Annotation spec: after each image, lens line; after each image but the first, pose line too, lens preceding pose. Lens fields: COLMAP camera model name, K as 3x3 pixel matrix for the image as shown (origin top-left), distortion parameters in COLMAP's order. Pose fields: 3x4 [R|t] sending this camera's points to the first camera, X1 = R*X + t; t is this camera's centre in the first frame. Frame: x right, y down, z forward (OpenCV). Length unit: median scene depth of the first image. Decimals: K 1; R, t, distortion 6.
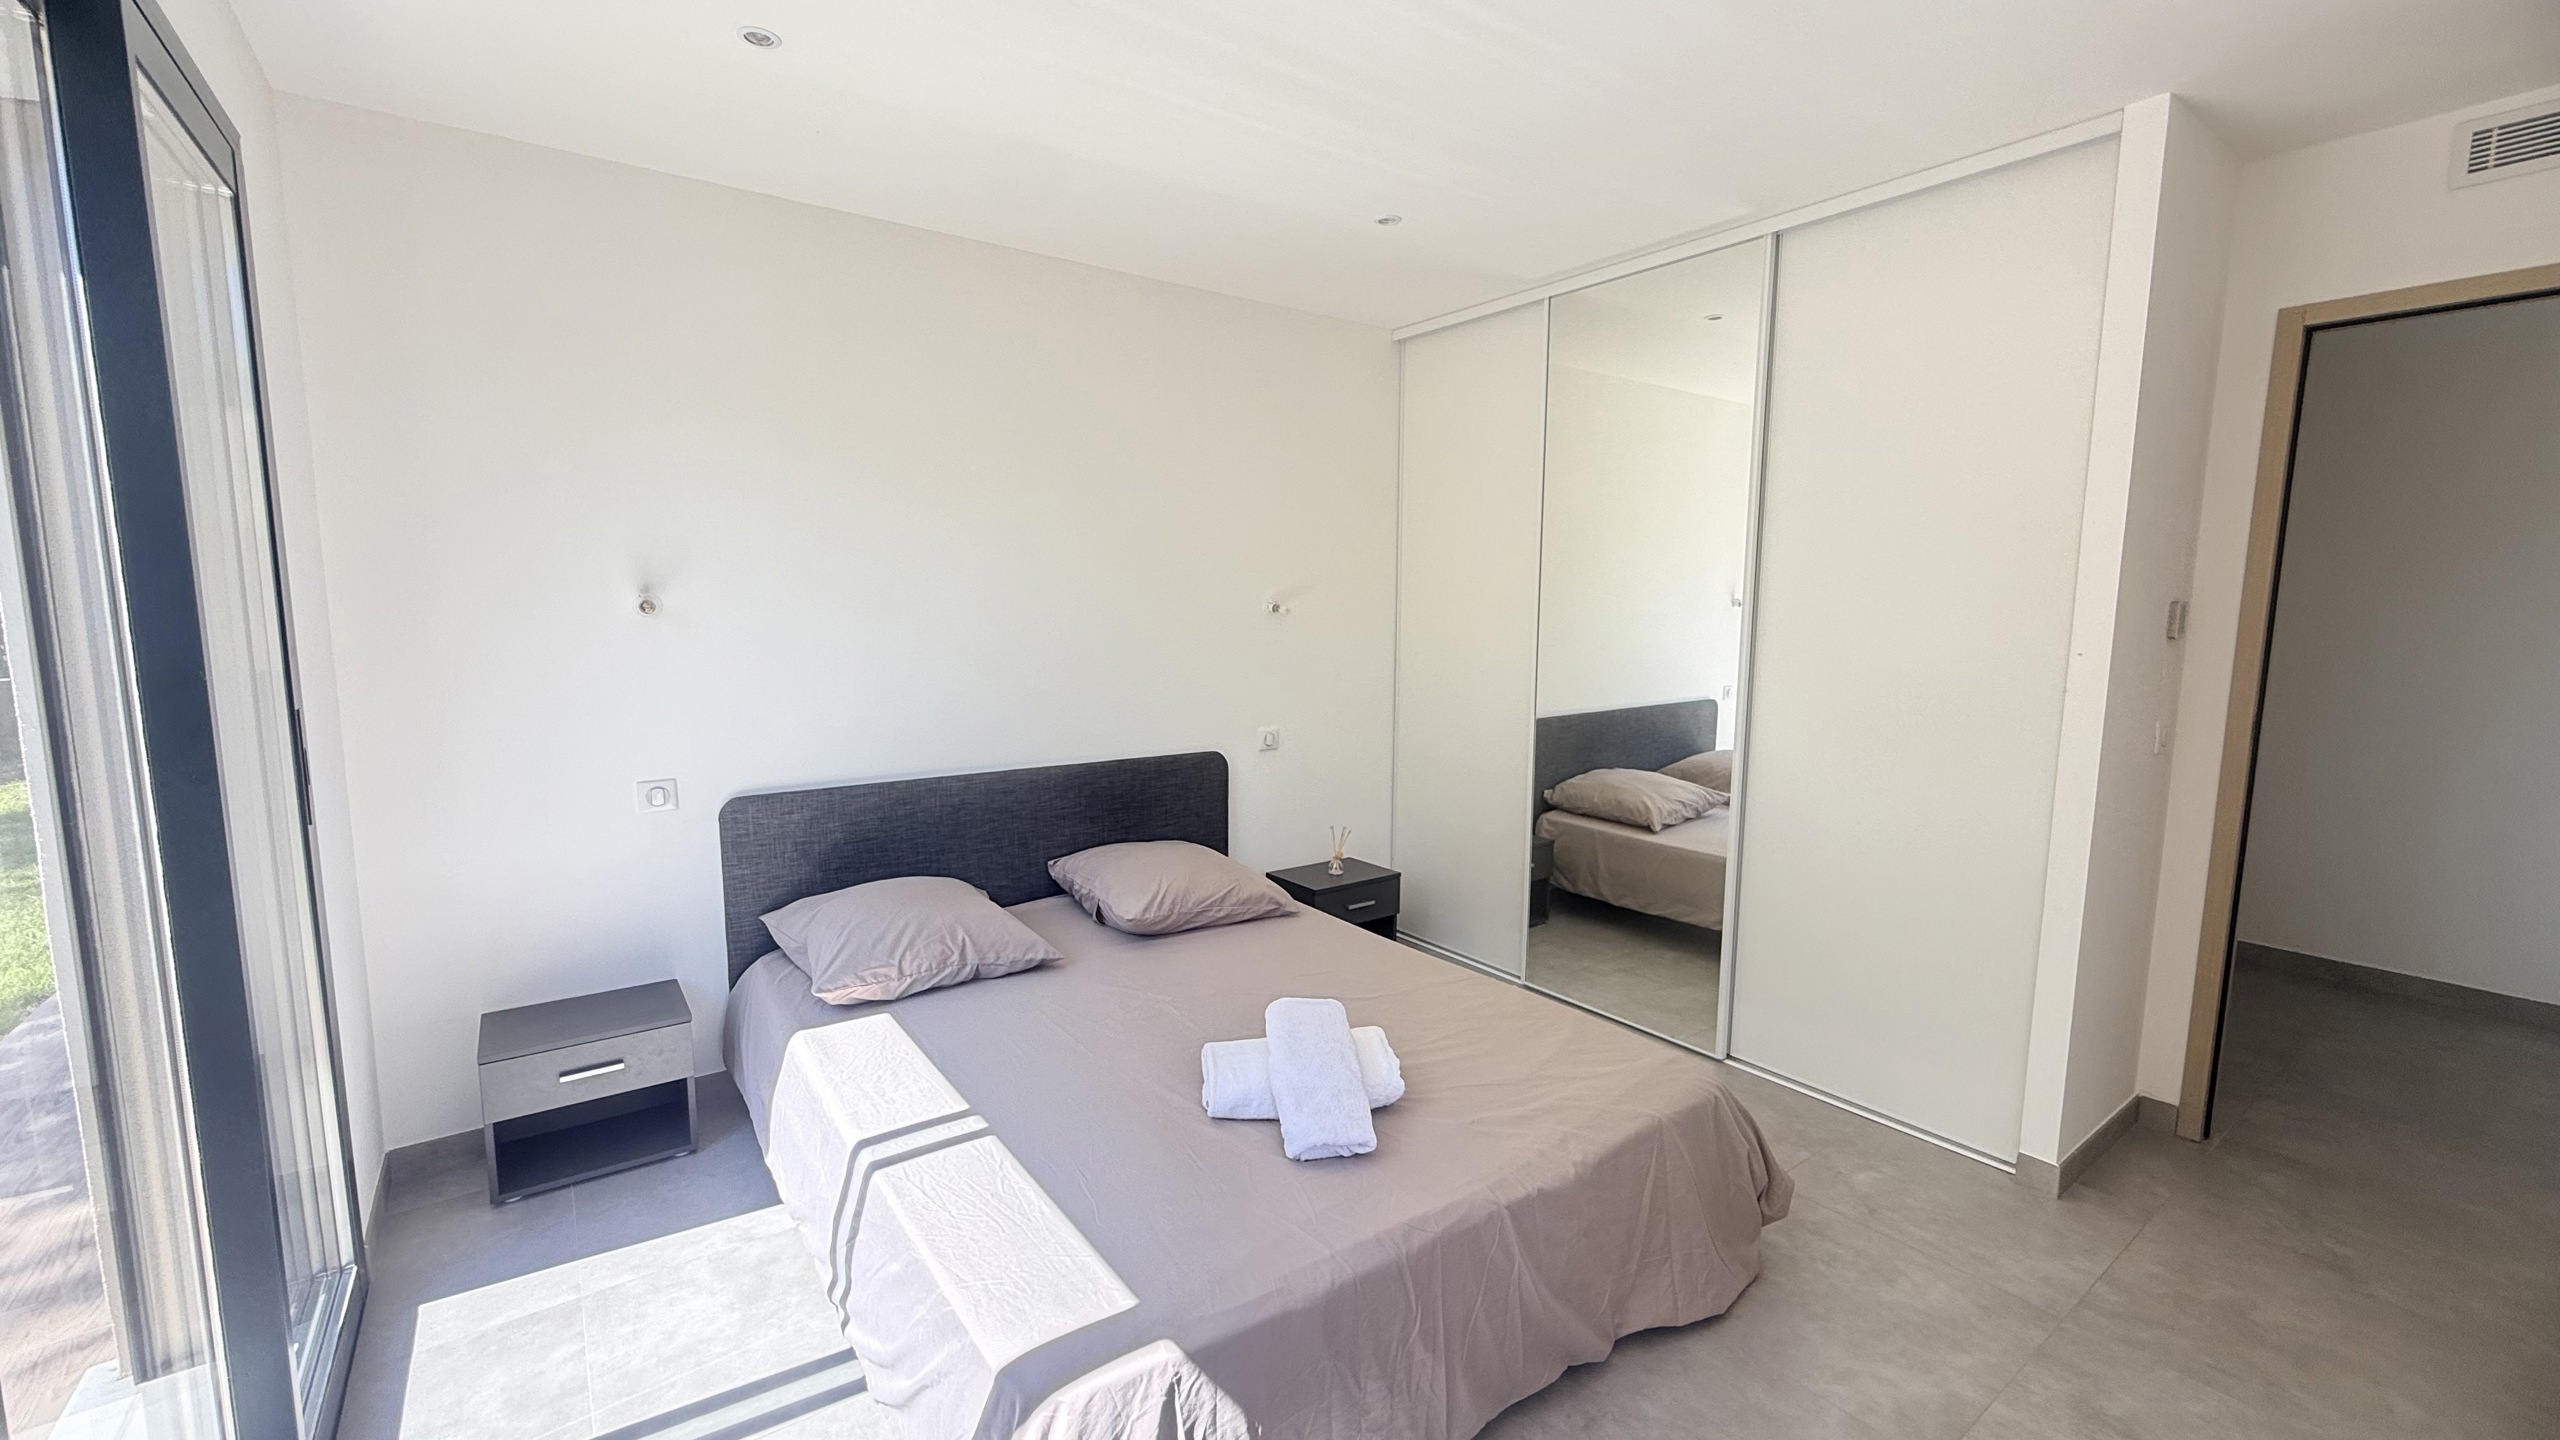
lens RADIAL K [[1020.1, 0, 1273.1], [0, 1020.1, 726.0], [0, 0, 1]] dist [0.000159, 0.000312]
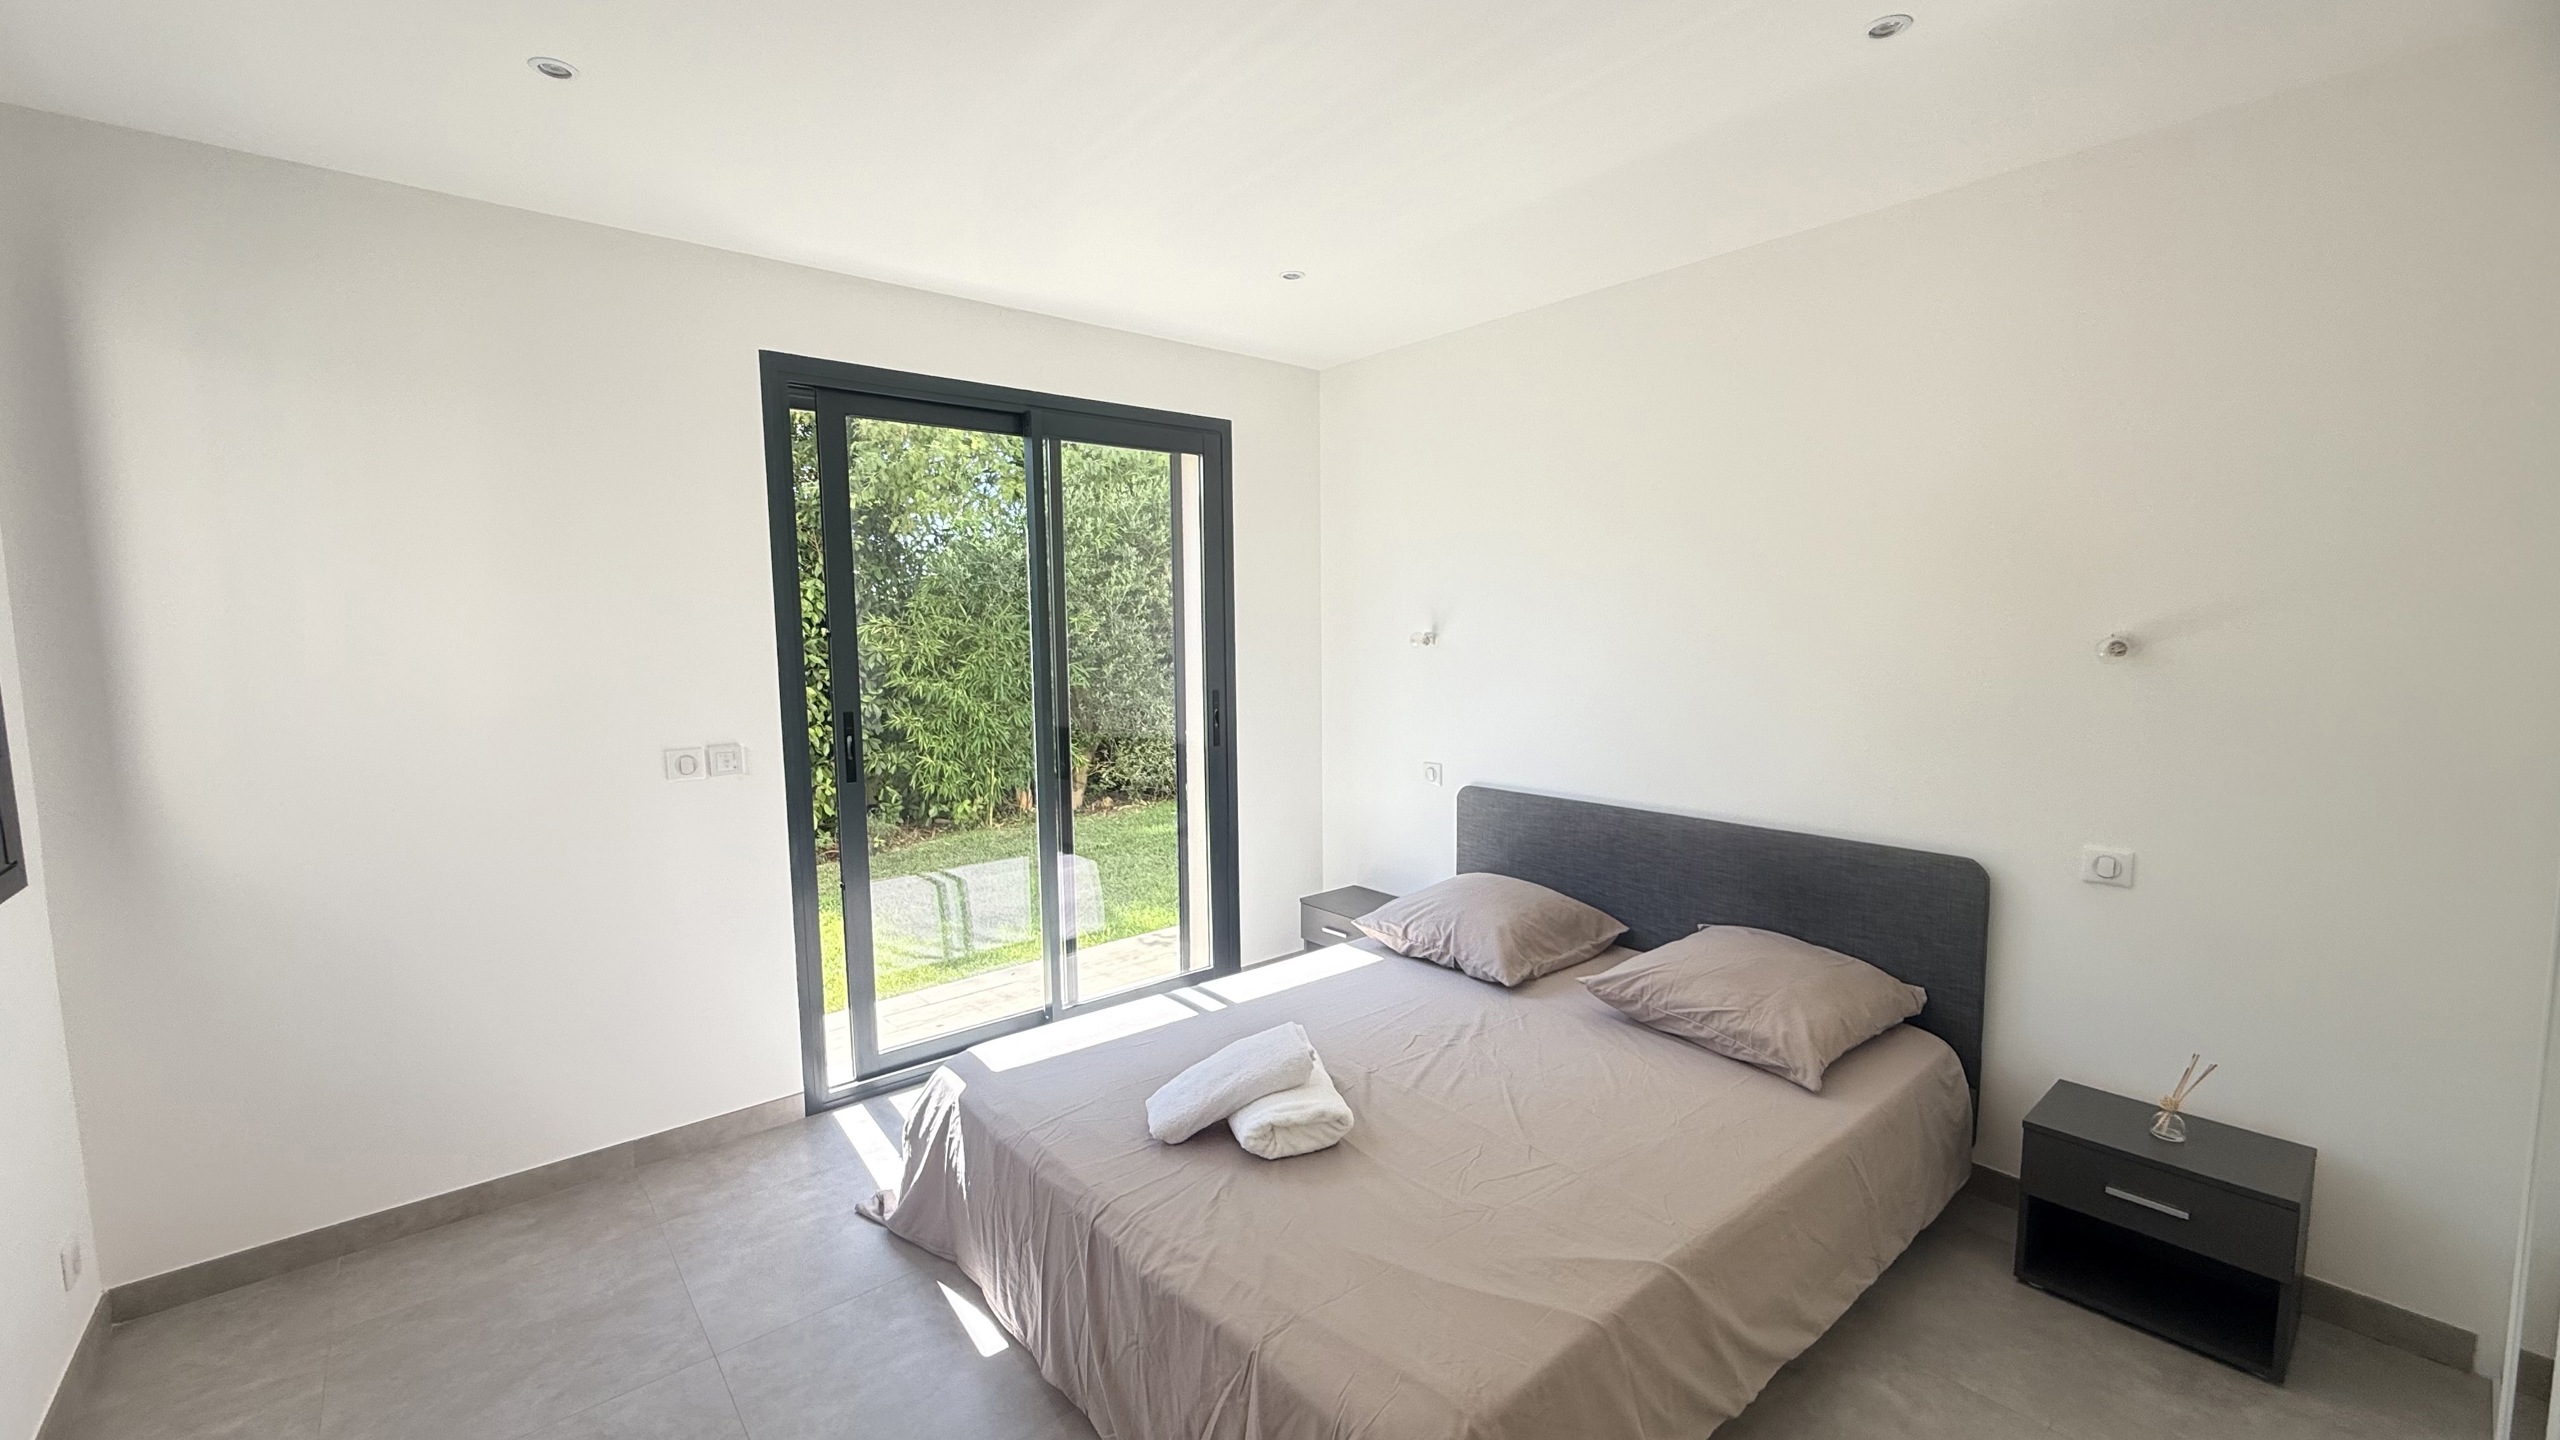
lens RADIAL K [[1020.1, 0, 1273.1], [0, 1020.1, 726.0], [0, 0, 1]] dist [0.000159, 0.000312]
pose [[0.086356, 0.089712, -0.992217, 0.712560], [-0.119766, 0.989650, 0.079056, -0.075559], [0.989039, 0.112007, 0.096207, 0.598272]]
